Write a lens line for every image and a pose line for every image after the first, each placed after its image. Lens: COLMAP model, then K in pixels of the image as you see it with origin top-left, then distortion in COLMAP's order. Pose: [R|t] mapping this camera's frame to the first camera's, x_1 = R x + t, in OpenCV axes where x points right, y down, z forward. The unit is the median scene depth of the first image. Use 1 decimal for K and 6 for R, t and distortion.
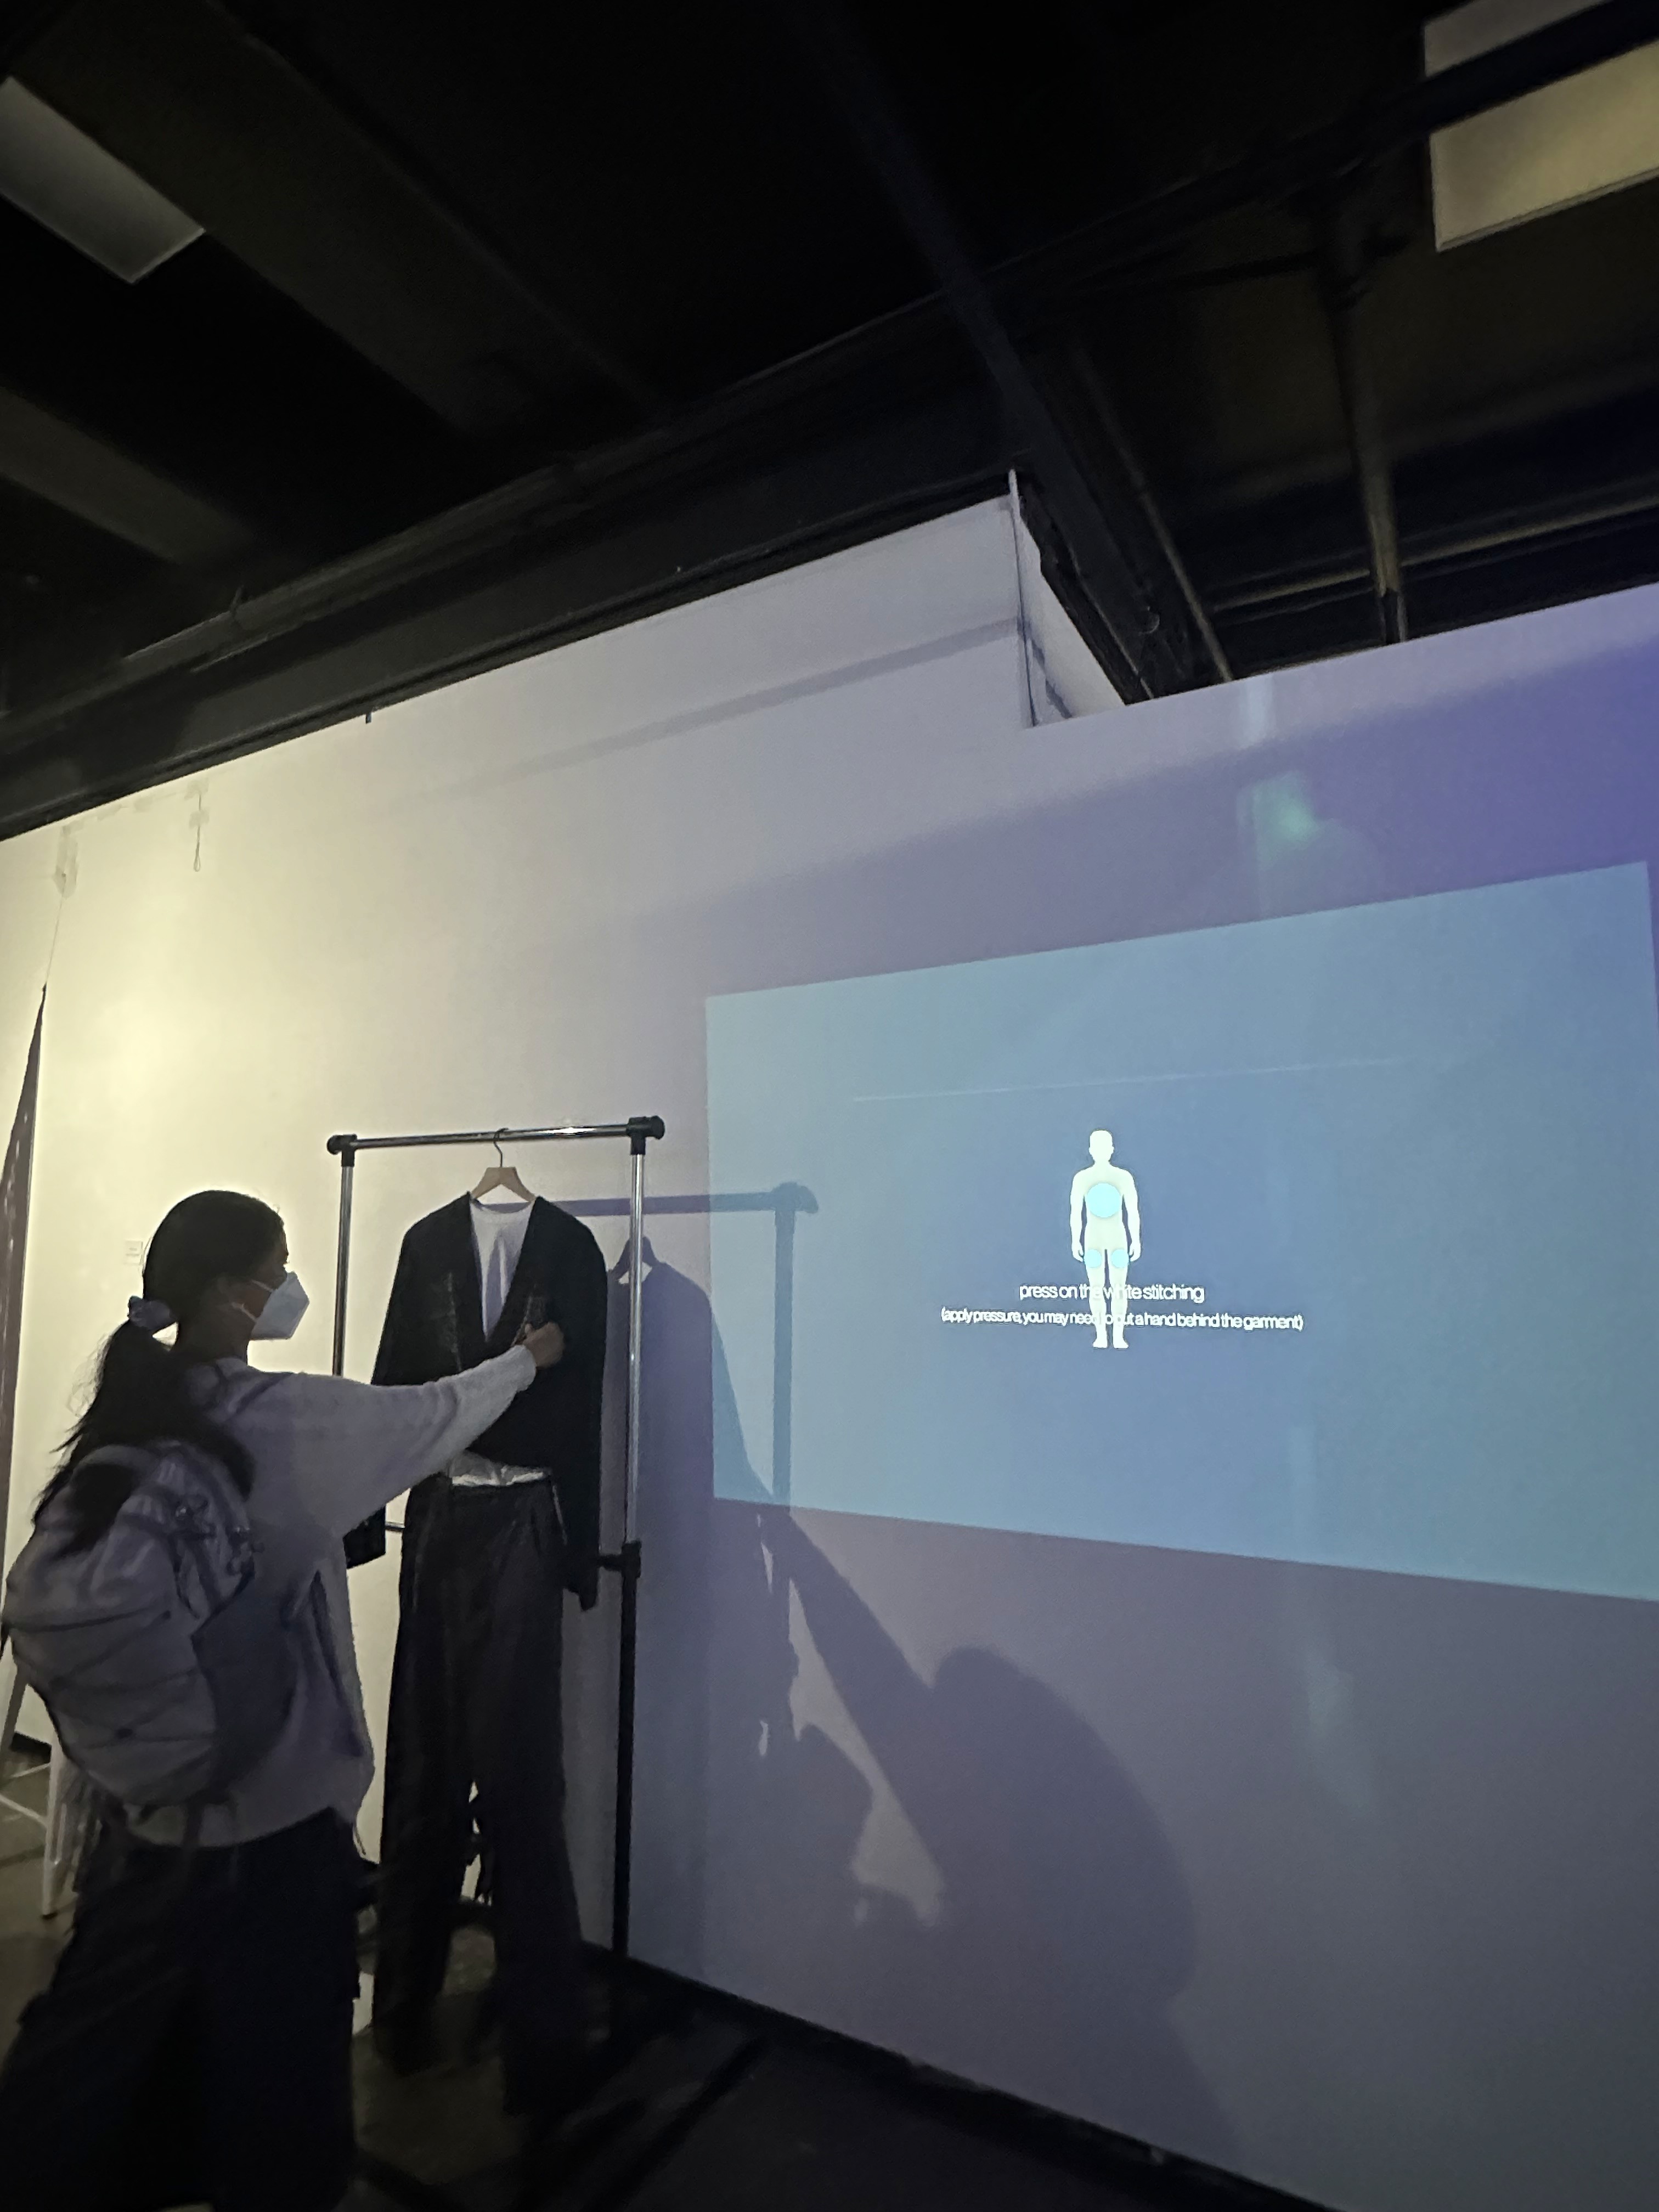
lens RADIAL K [[1151.4, 0, 829.5], [0, 1151.4, 1106.0], [0, 0, 1]] dist [-0.022630, 0.000141]
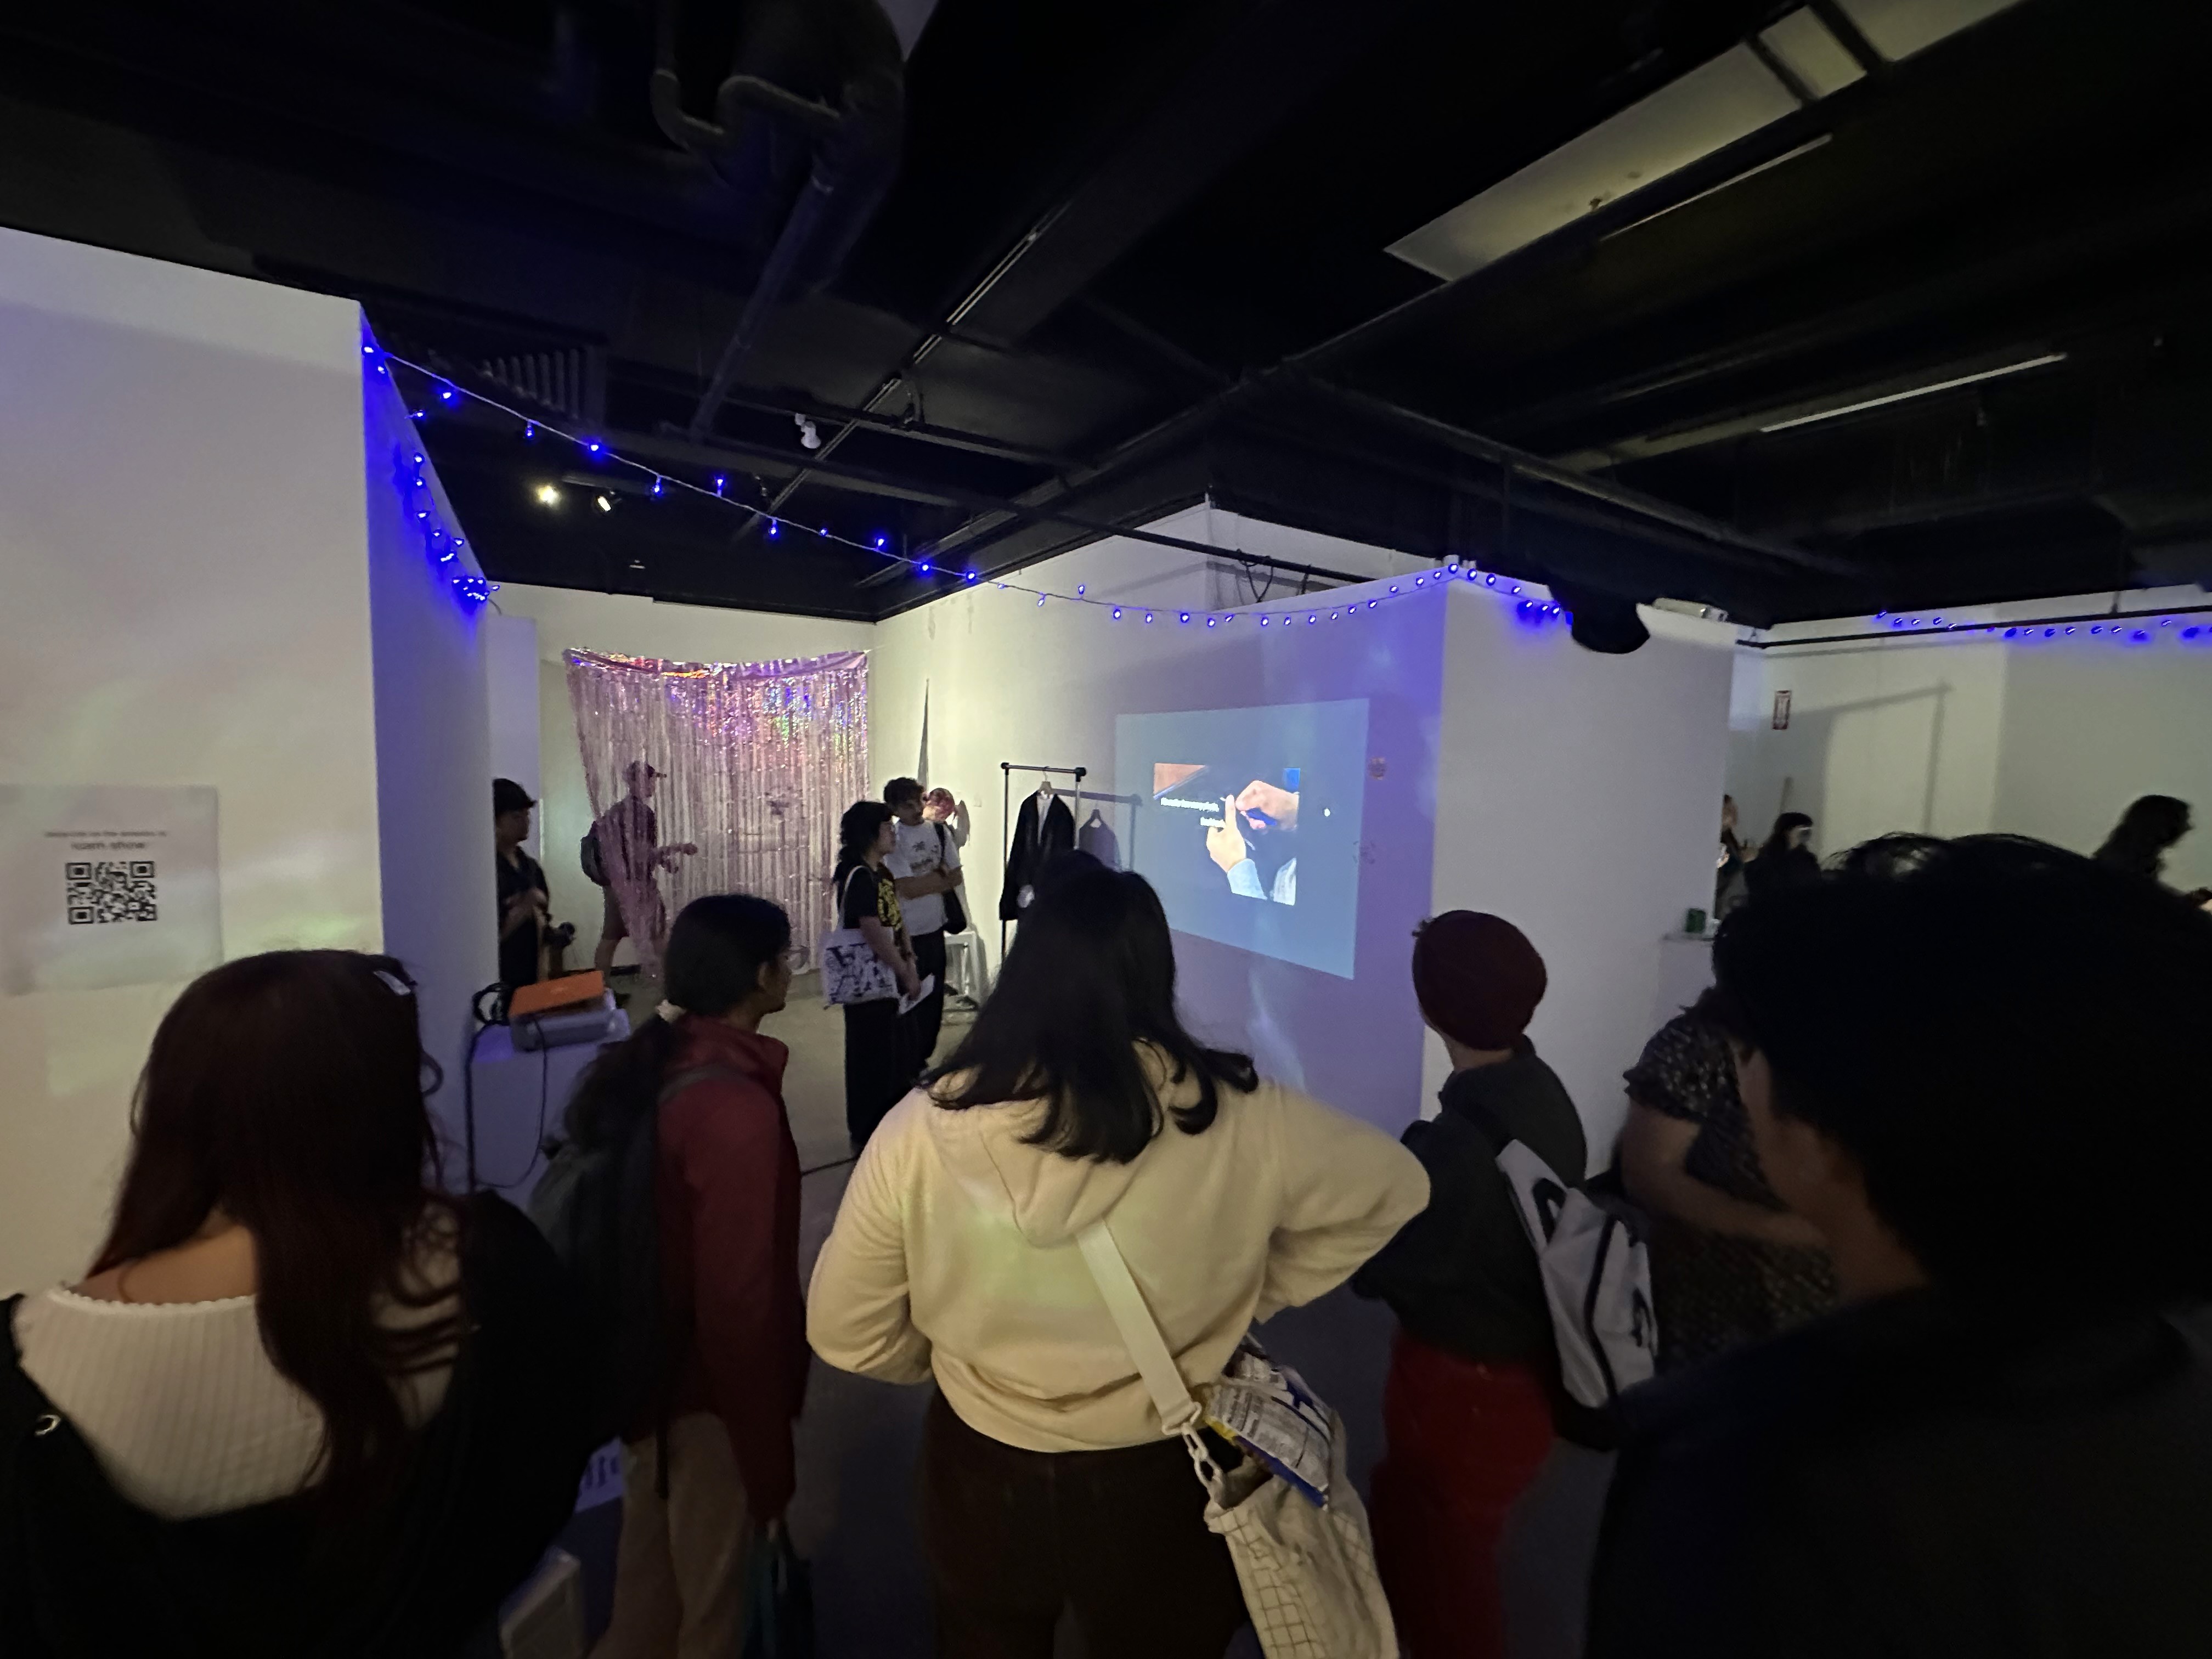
lens RADIAL K [[892.8, 0, 1106.0], [0, 892.8, 829.5], [0, 0, 1]] dist [0.000167, -0.000001]
pose [[0.878902, 0.062406, -0.472903, 0.798370], [0.031429, 0.981674, 0.187956, -0.215546], [0.475967, -0.180058, 0.860834, -0.695567]]
